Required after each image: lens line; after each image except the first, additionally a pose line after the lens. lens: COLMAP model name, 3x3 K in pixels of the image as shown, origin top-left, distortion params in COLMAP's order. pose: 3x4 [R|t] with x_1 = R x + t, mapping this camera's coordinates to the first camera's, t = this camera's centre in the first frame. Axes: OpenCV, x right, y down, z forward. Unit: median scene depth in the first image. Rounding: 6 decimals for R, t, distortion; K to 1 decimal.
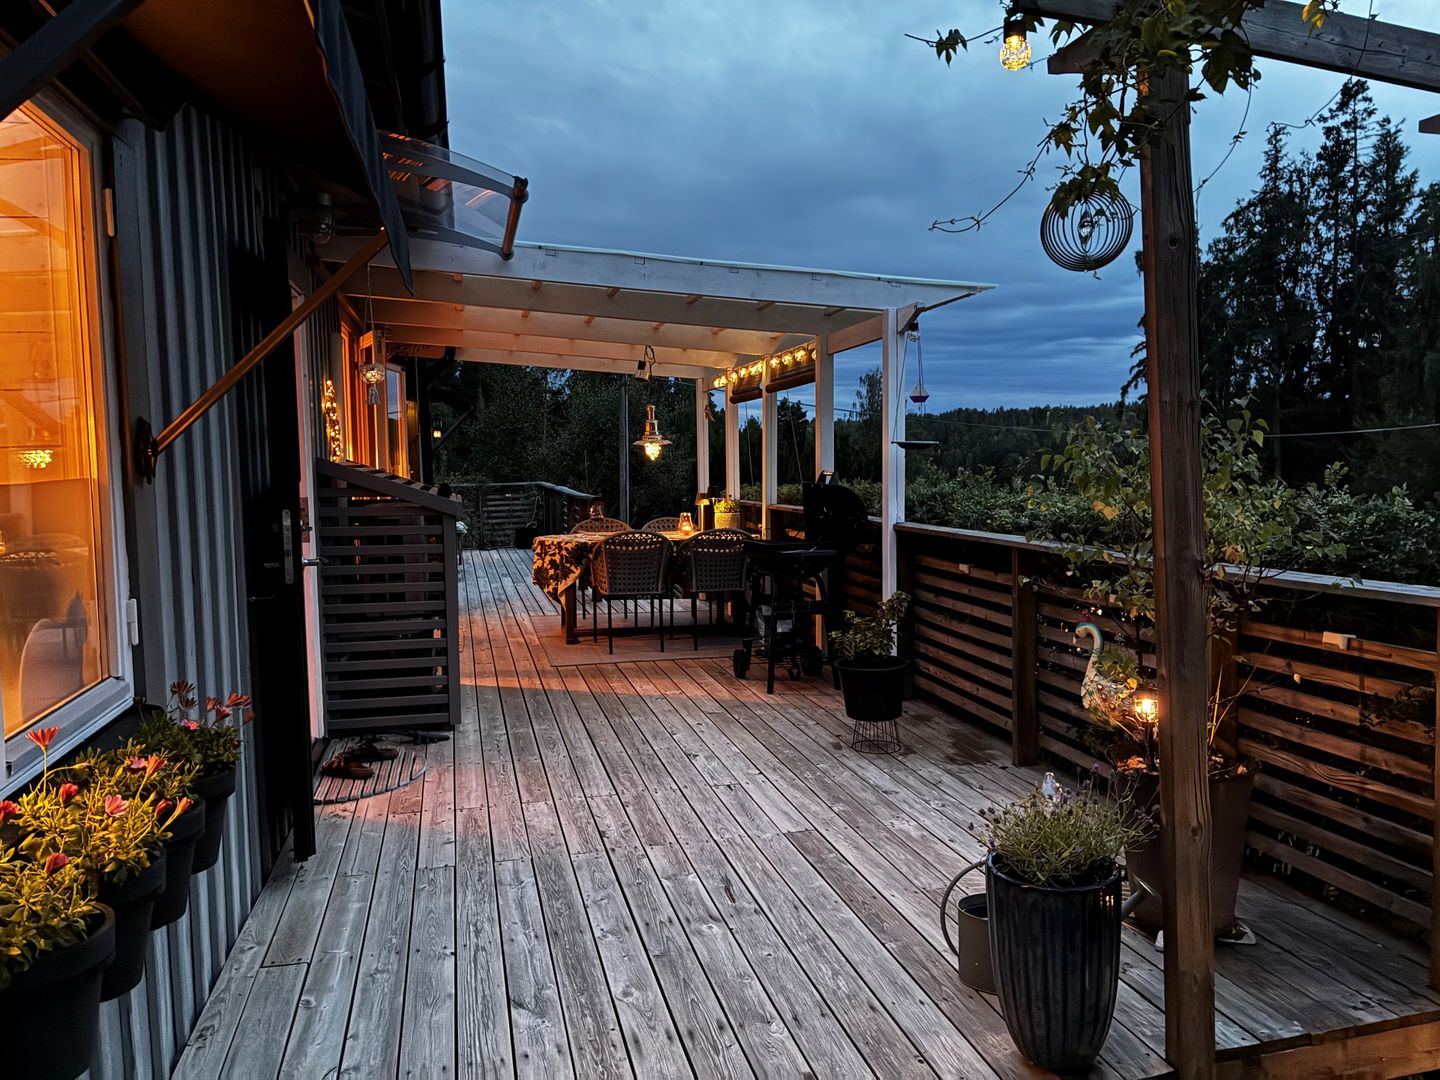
lens RADIAL K [[1057.4, 0, 720.0], [0, 1057.4, 540.0], [0, 0, 1]] dist [-0.003722, -0.003273]
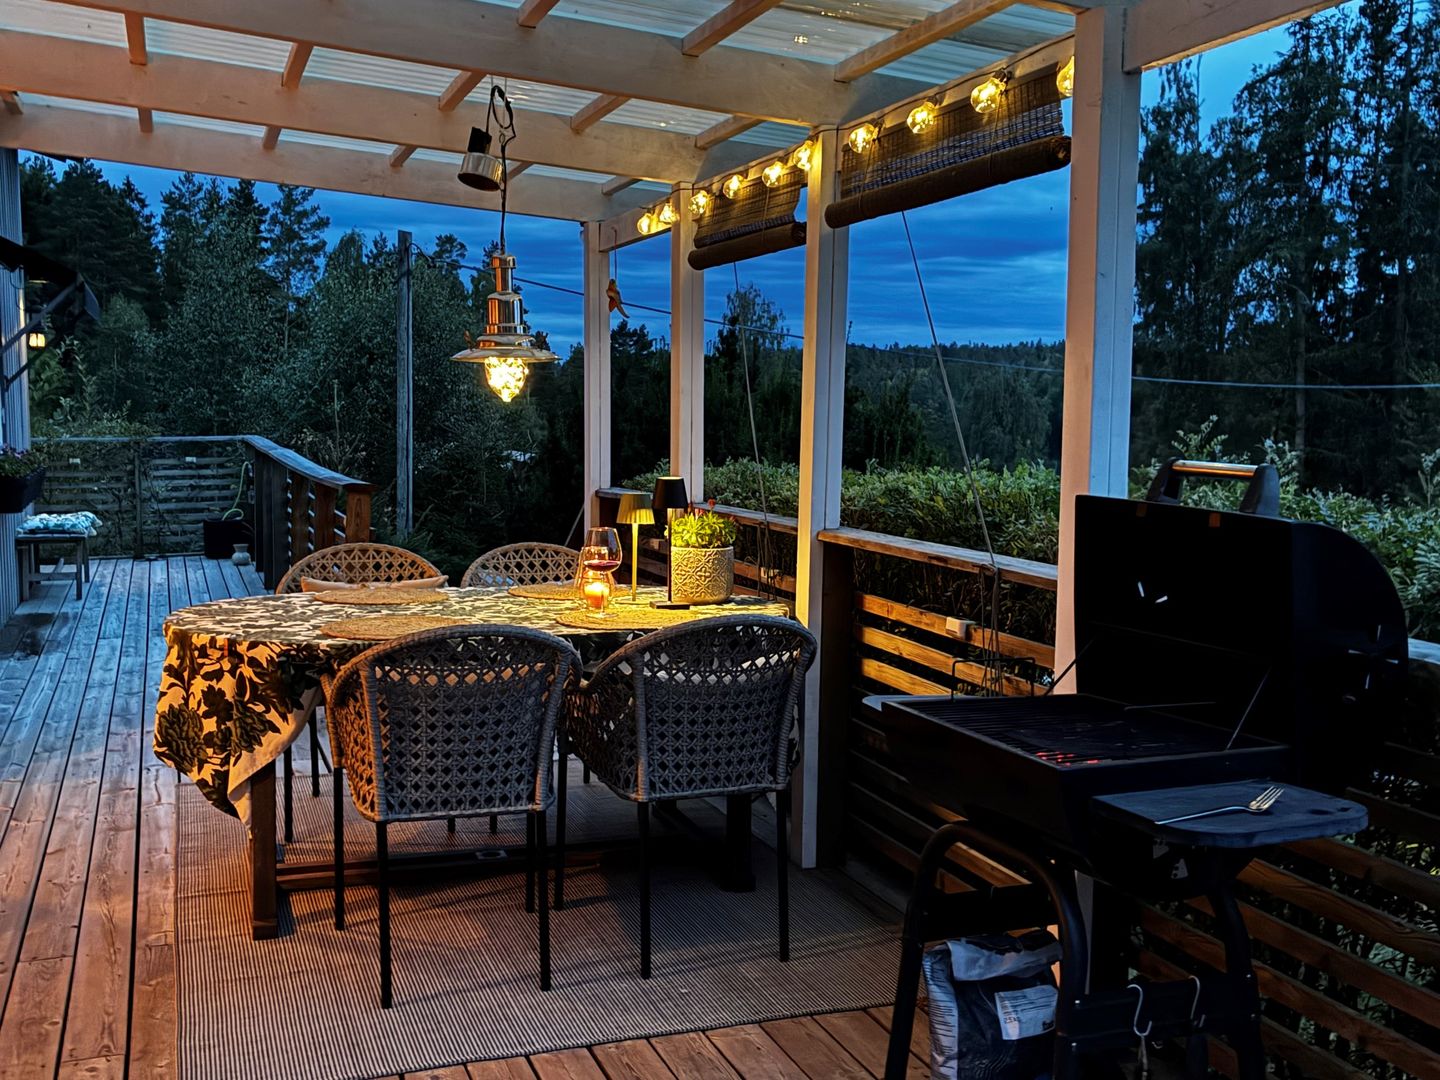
lens RADIAL K [[1424.7, 0, 720.0], [0, 1424.7, 540.0], [0, 0, 1]] dist [0.002974, 0.023452]
pose [[0.991271, 0.011942, 0.131301, -0.026272], [-0.014461, 0.999729, 0.018245, -0.018327], [-0.131048, -0.019984, 0.991175, 0.239694]]
